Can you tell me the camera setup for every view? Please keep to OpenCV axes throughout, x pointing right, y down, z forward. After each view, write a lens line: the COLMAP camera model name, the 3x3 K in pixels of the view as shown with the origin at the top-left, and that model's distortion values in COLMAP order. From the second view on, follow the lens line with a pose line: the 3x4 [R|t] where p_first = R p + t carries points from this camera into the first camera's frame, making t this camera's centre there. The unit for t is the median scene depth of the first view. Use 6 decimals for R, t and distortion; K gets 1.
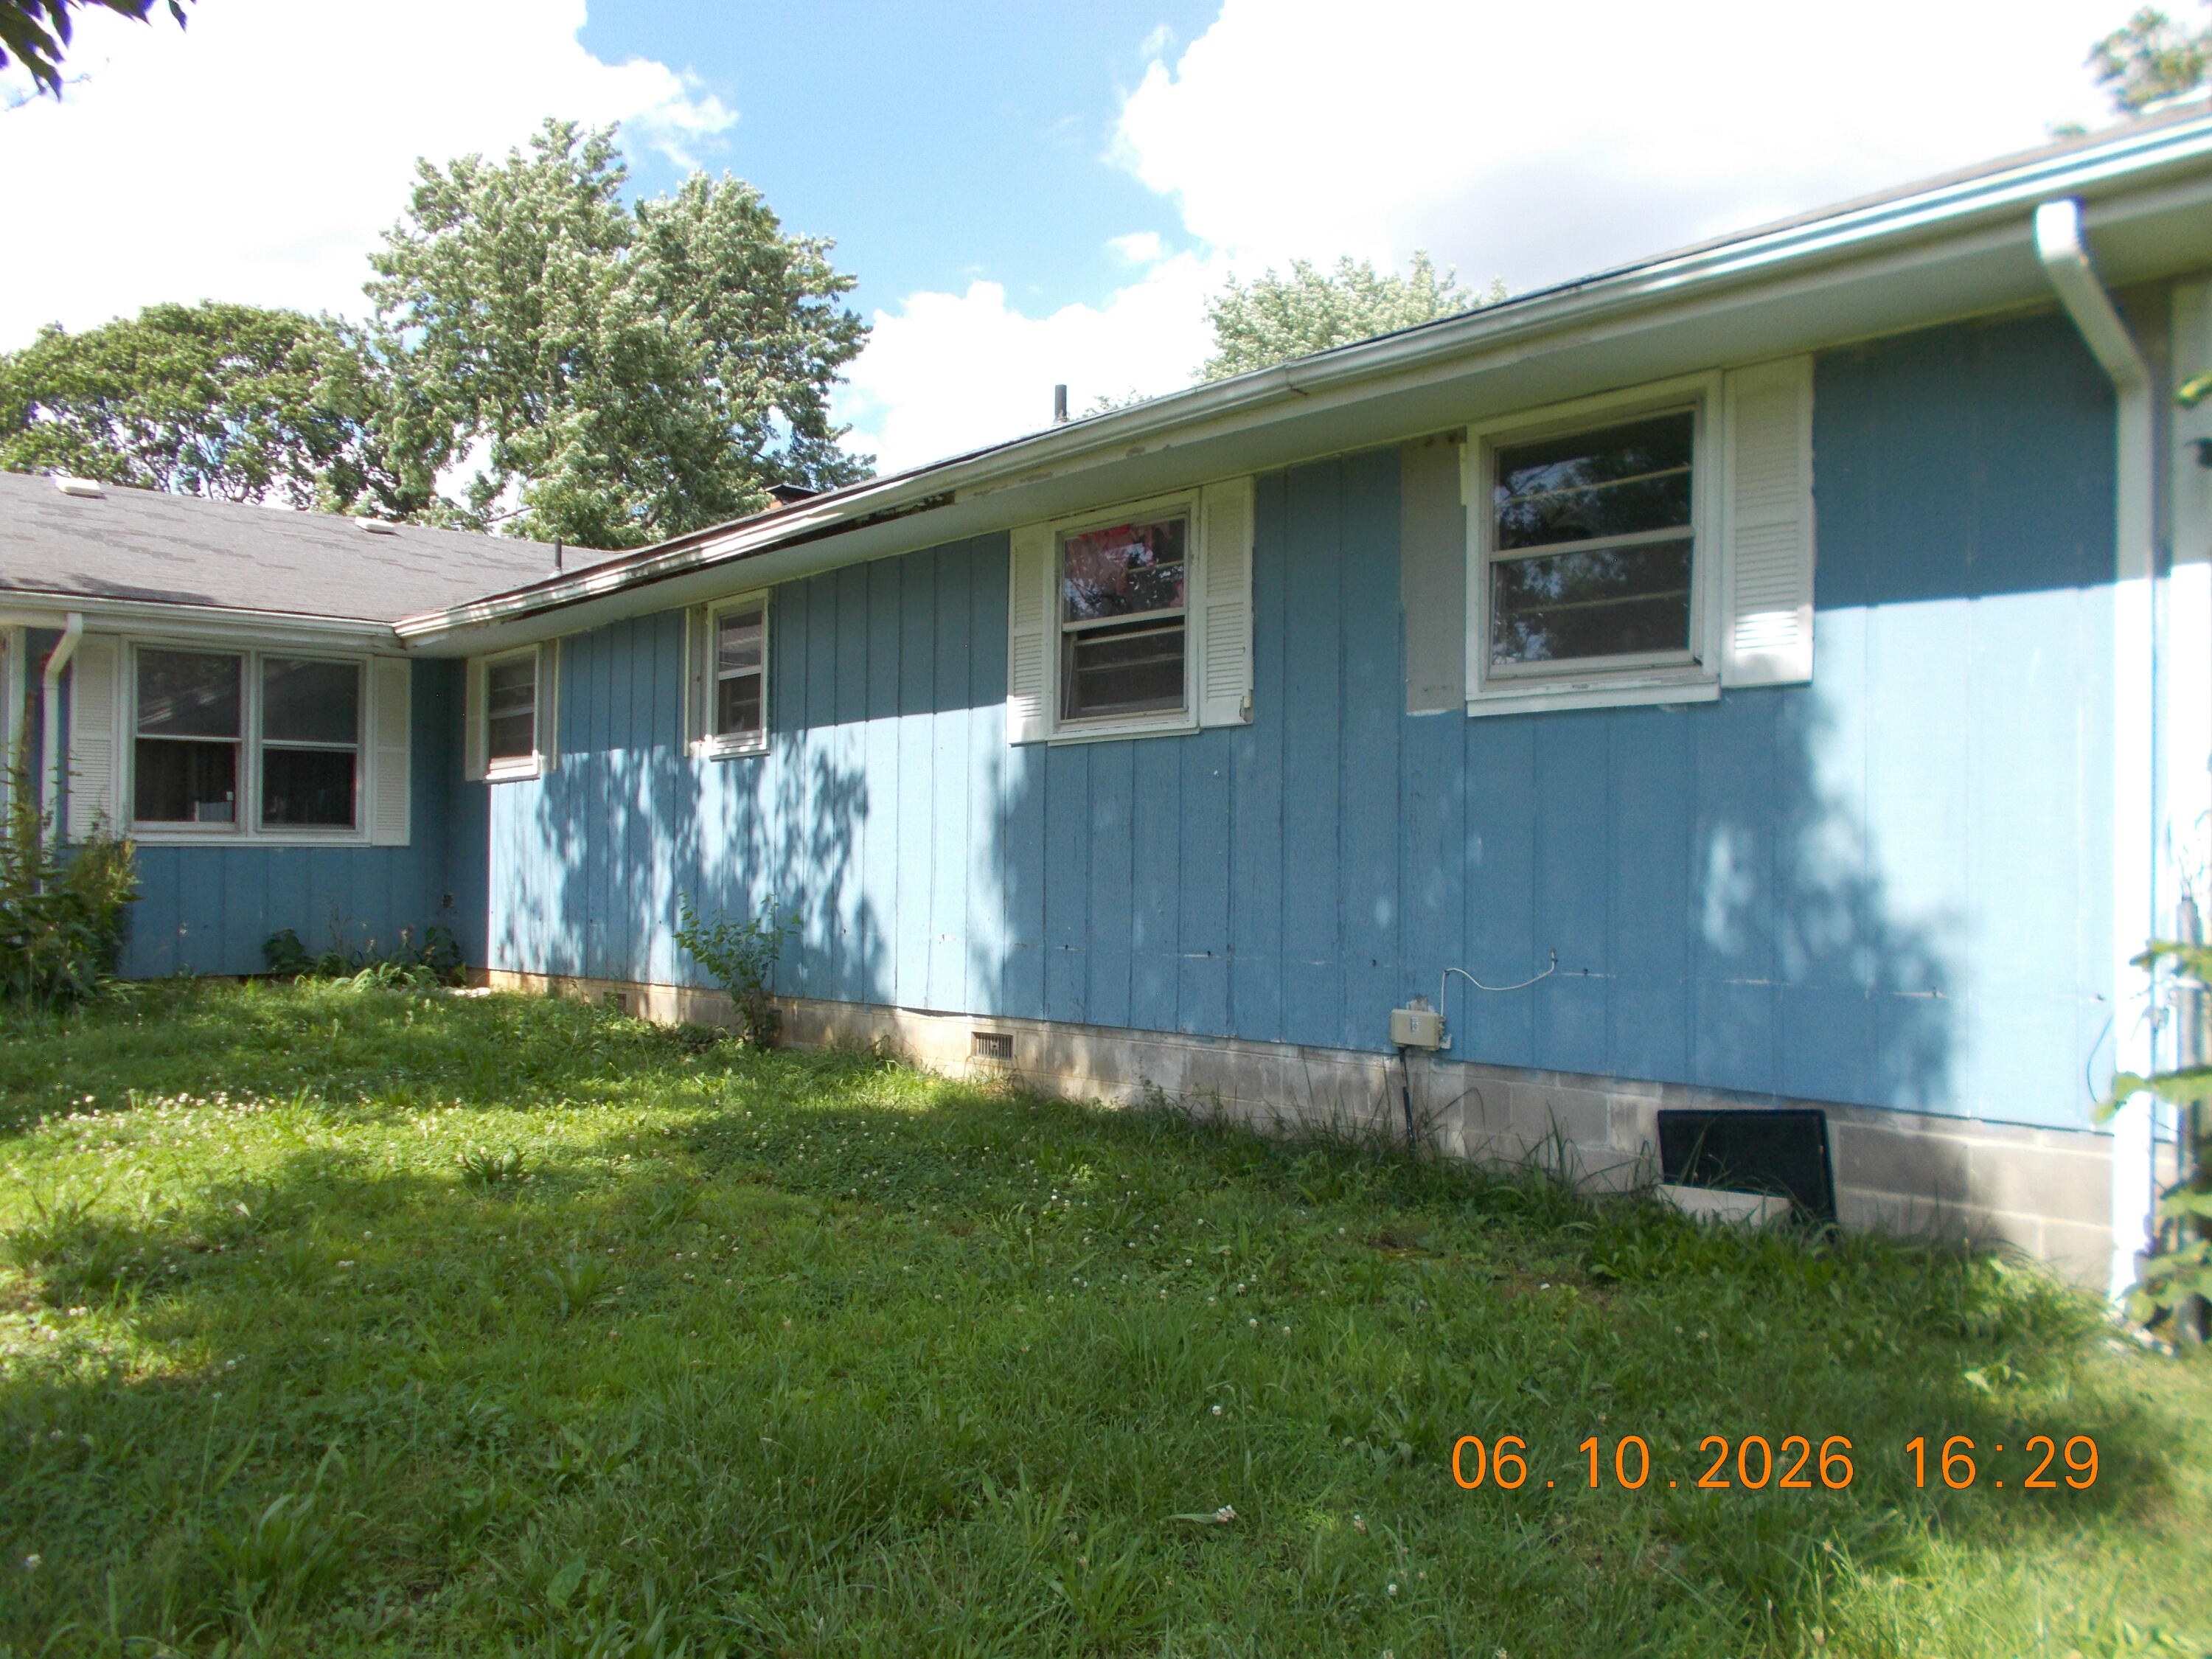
lens RADIAL K [[1683.6, 0, 1103.5], [0, 1683.6, 835.3], [0, 0, 1]] dist [0.015078, -0.018583]
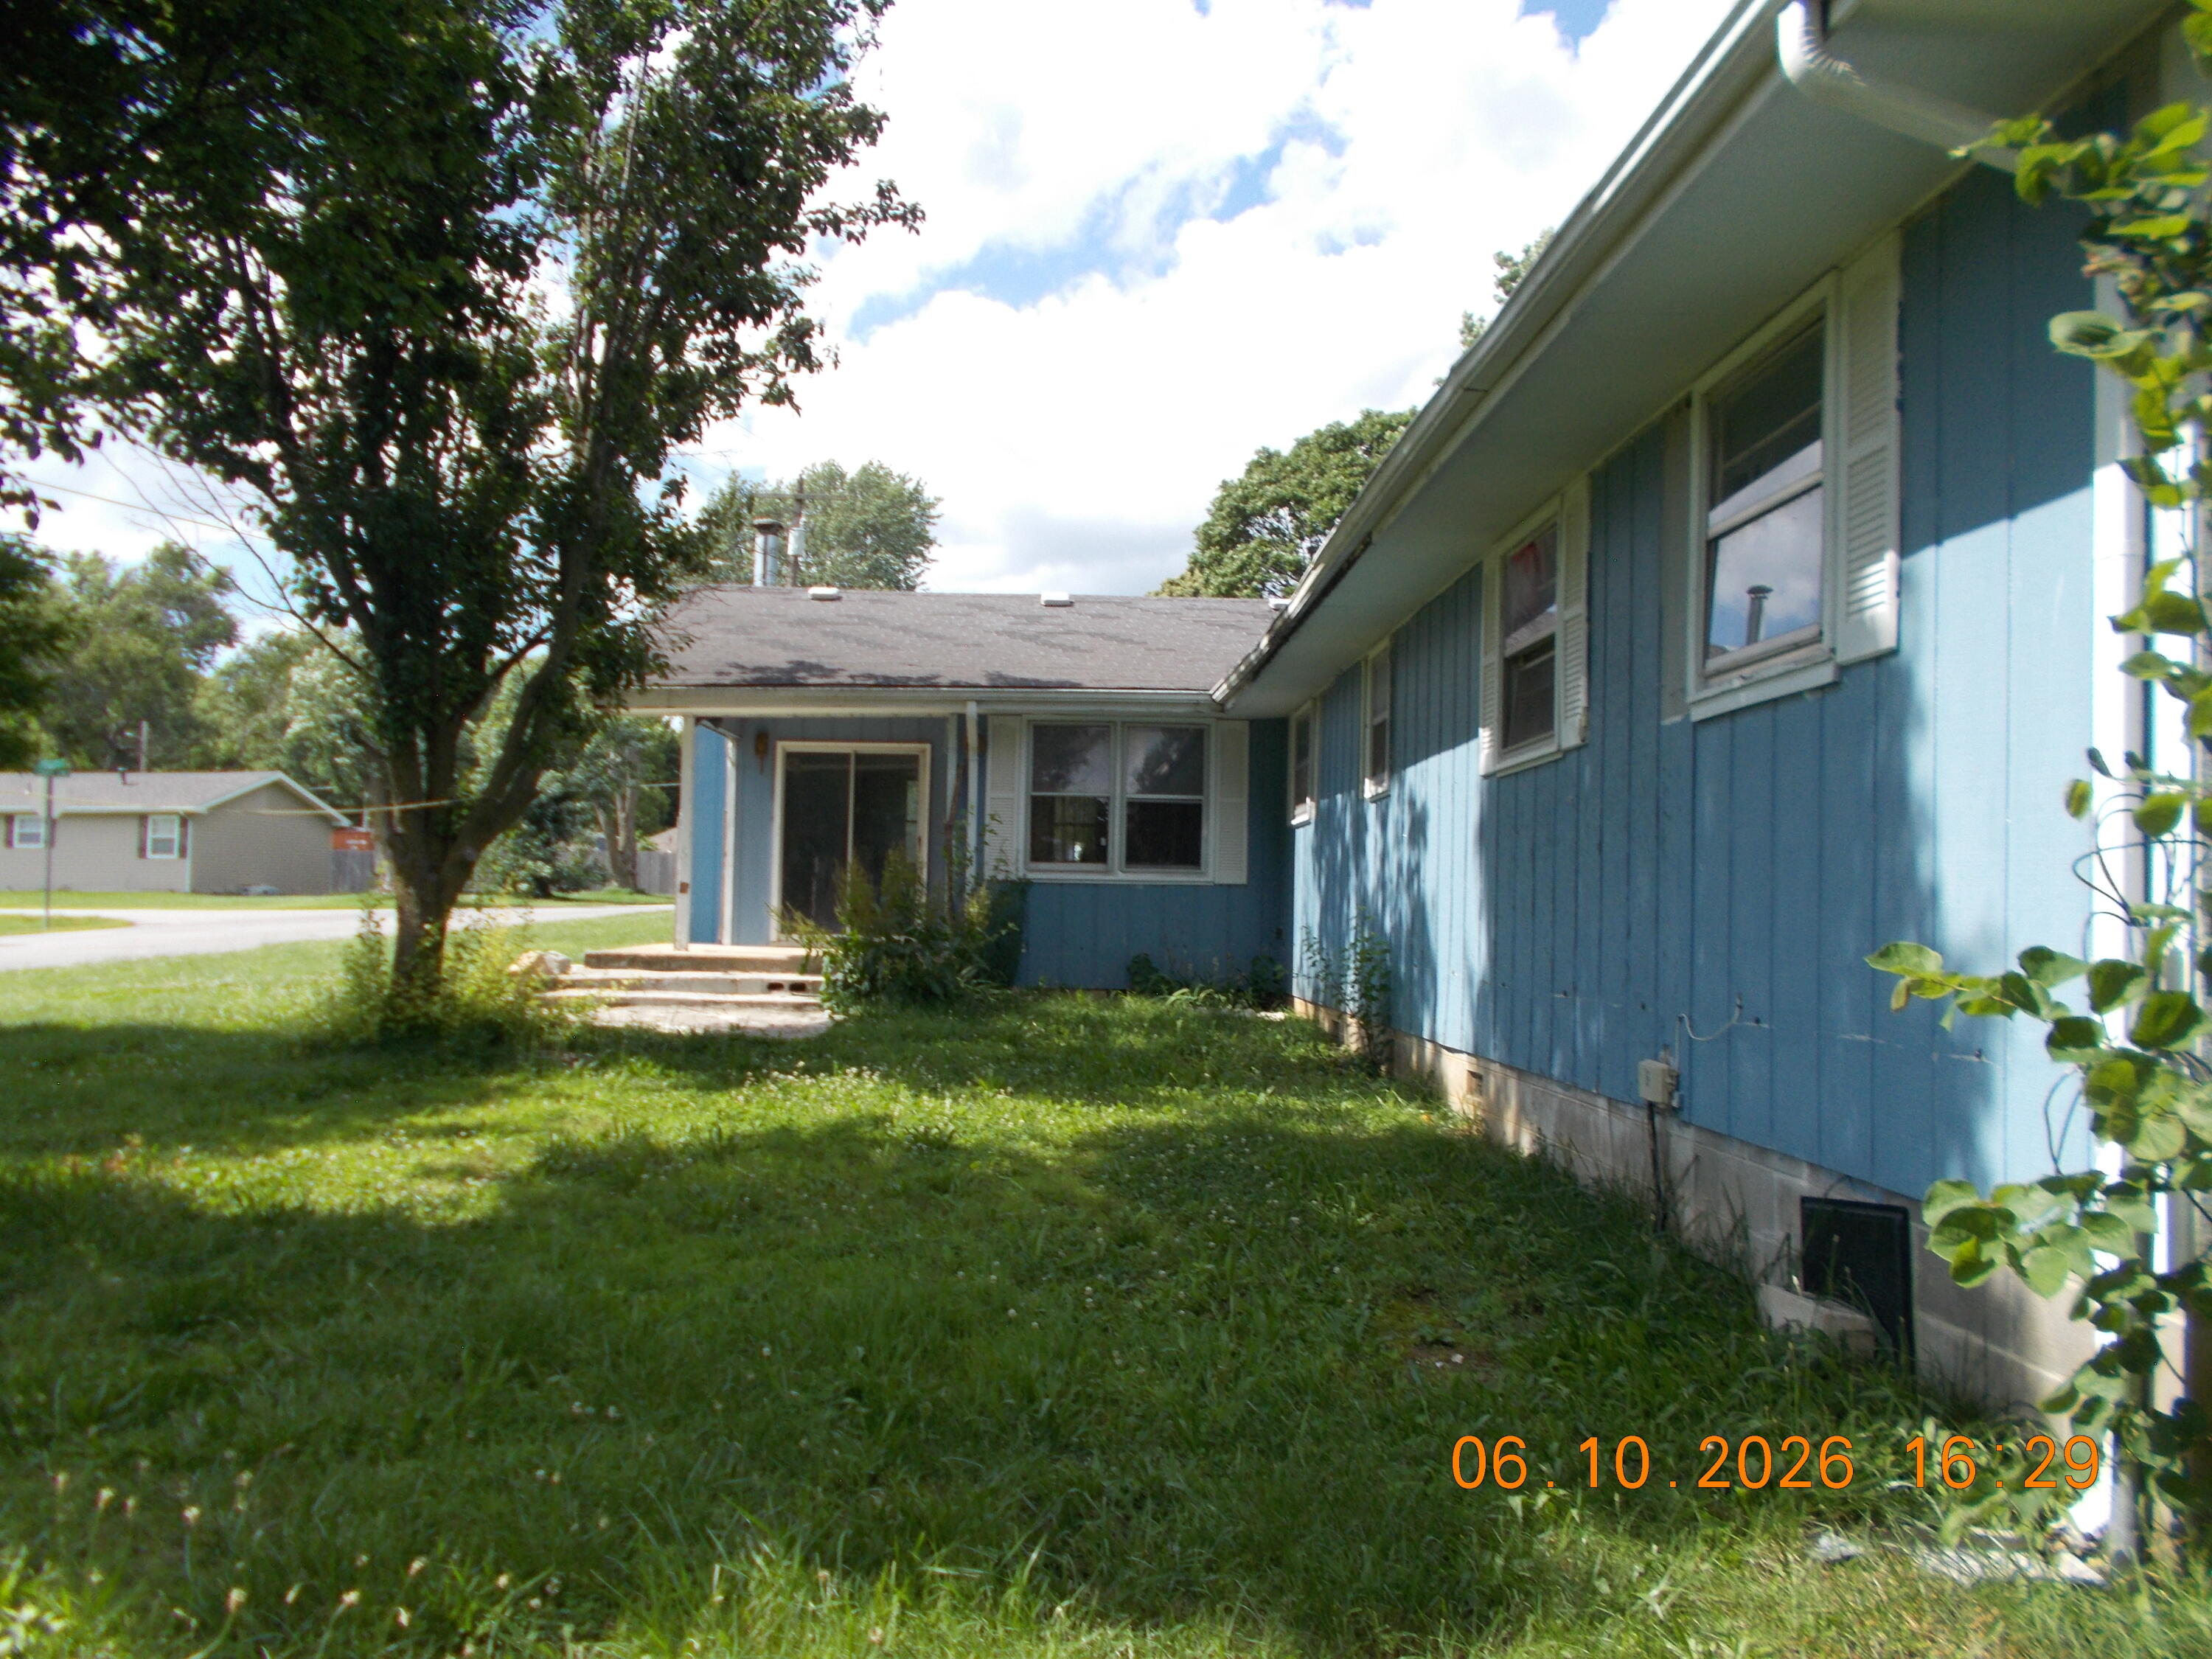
lens RADIAL K [[1683.6, 0, 1096.3], [0, 1683.6, 832.6], [0, 0, 1]] dist [0.015078, -0.018583]
pose [[0.760345, -0.016916, -0.649299, 0.303868], [-0.003864, 0.999525, -0.030564, 0.007819], [0.649508, 0.025748, 0.759919, 0.085969]]
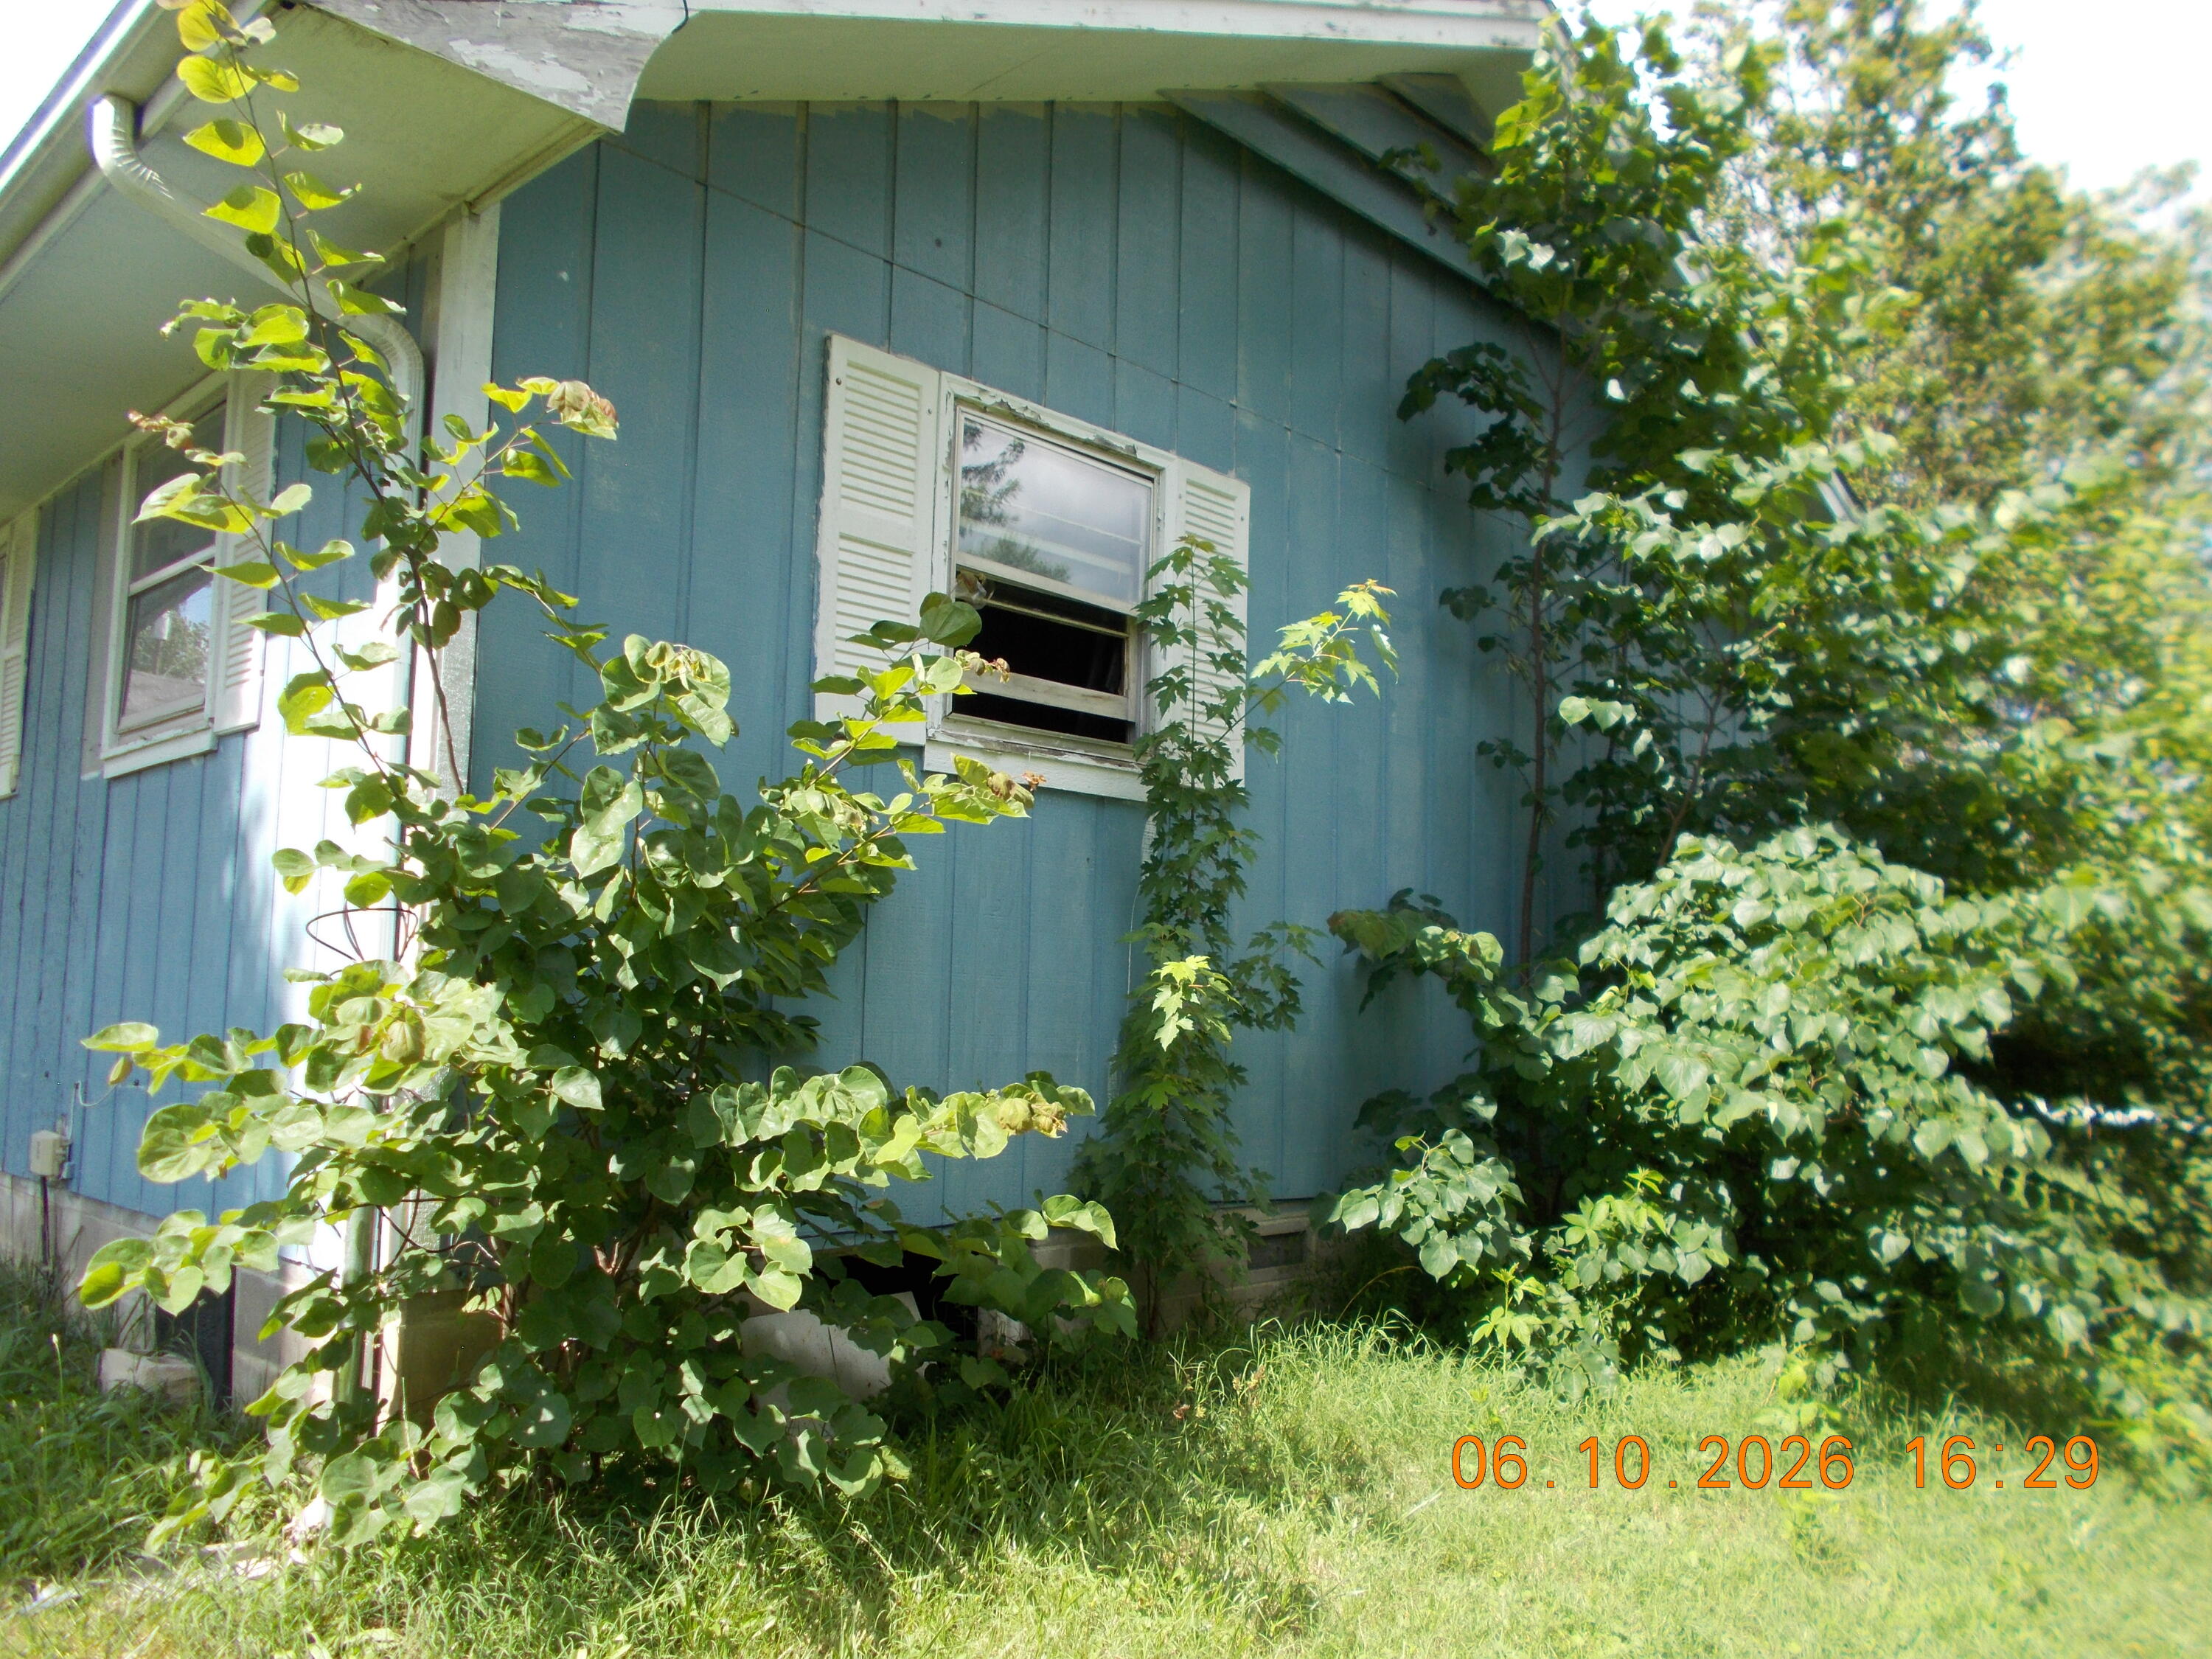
lens RADIAL K [[1683.6, 0, 1101.6], [0, 1683.6, 822.7], [0, 0, 1]] dist [0.015078, -0.018583]
pose [[0.998308, 0.009172, 0.057420, 0.371447], [-0.004729, 0.997017, -0.077040, 0.008064], [-0.057955, 0.076638, 0.995373, 0.078031]]
